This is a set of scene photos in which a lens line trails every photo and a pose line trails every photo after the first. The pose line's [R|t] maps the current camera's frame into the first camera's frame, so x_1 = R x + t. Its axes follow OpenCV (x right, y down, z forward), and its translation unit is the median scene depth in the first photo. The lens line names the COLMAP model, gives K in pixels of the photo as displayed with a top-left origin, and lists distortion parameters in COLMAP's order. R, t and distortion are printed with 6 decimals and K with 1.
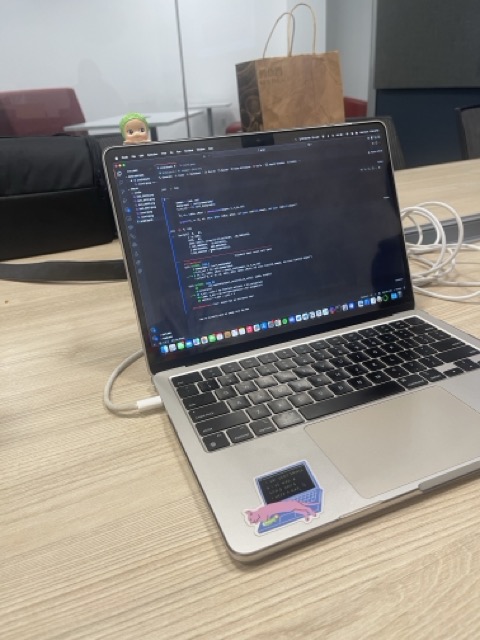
lens RADIAL K [[471.2, 0, 240.0], [0, 471.2, 320.0], [0, 0, 1]] dist [0.063835, -0.089774]
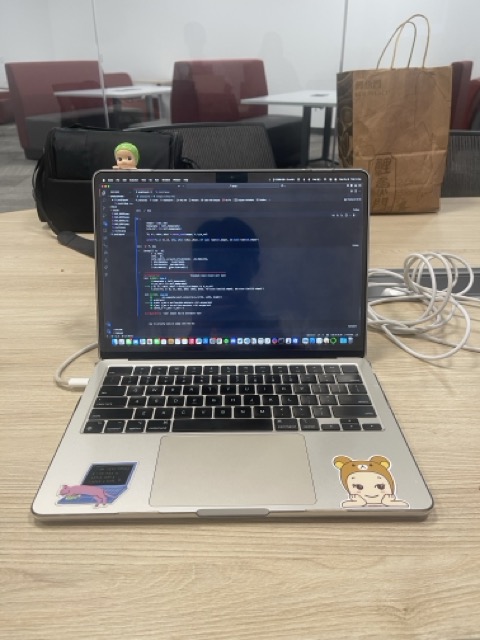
lens RADIAL K [[471.2, 0, 240.0], [0, 471.2, 320.0], [0, 0, 1]] dist [0.063835, -0.089774]
pose [[0.932162, 0.217893, -0.289131, 0.464152], [-0.204607, 0.975905, 0.075798, -0.145669], [0.298680, -0.011498, 0.954284, -0.055455]]
